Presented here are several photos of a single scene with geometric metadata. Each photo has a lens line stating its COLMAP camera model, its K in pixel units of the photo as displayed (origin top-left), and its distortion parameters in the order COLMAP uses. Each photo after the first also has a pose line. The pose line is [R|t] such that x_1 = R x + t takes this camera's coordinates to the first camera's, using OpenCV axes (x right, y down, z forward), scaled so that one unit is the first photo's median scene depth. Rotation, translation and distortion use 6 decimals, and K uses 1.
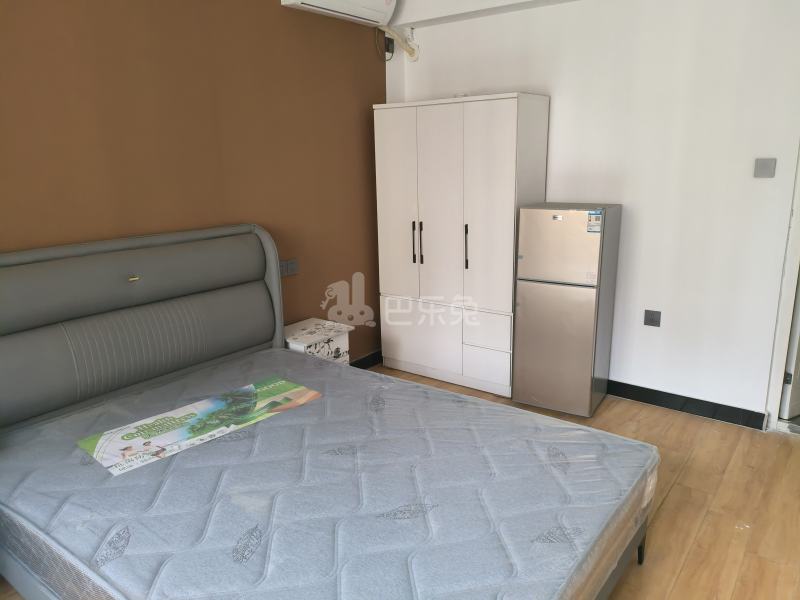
lens RADIAL K [[585.1, 0, 400.0], [0, 585.1, 300.0], [0, 0, 1]] dist [0.004379, -0.000502]
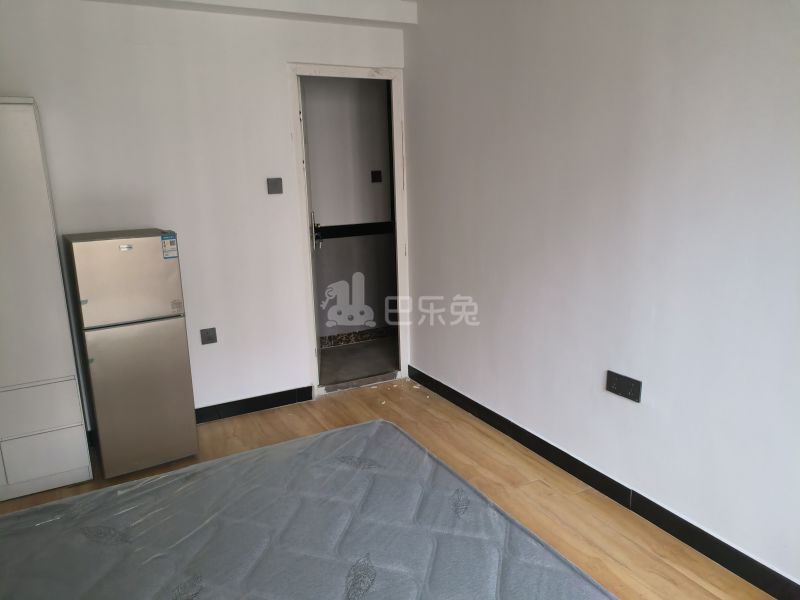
lens RADIAL K [[585.1, 0, 400.0], [0, 585.1, 300.0], [0, 0, 1]] dist [0.004379, -0.000502]
pose [[0.397458, -0.192274, 0.897250, -0.353240], [0.237275, 0.966081, 0.101918, -0.056908], [-0.886413, 0.172387, 0.429599, 0.277202]]
